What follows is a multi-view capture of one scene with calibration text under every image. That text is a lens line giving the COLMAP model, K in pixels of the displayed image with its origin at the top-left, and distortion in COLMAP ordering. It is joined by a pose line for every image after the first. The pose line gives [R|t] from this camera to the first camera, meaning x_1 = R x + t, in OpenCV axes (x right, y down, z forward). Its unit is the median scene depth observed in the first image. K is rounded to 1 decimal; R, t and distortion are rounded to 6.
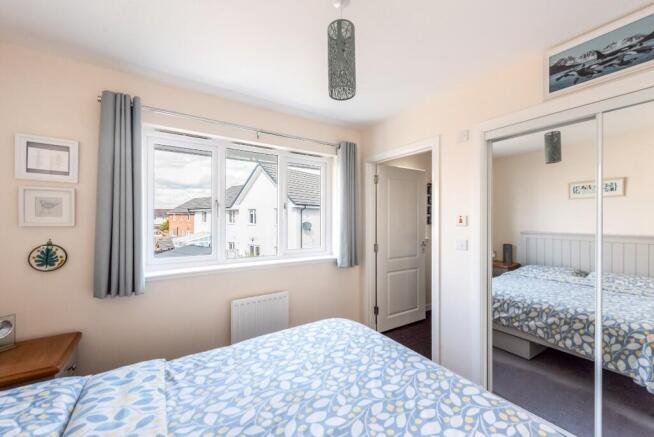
lens RADIAL K [[258.5, 0, 327.0], [0, 258.5, 218.5], [0, 0, 1]] dist [0.001497, 0.000217]
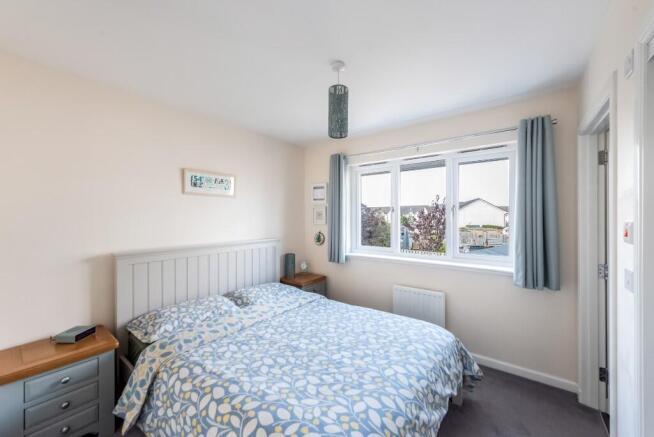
lens RADIAL K [[253.7, 0, 325.1], [0, 253.7, 216.3], [0, 0, 1]] dist [0.000386, -0.000056]
pose [[0.330277, -0.006254, -0.943863, 0.974383], [0.005016, 0.999976, -0.004871, -0.027853], [0.943871, -0.003125, 0.330301, 0.353658]]
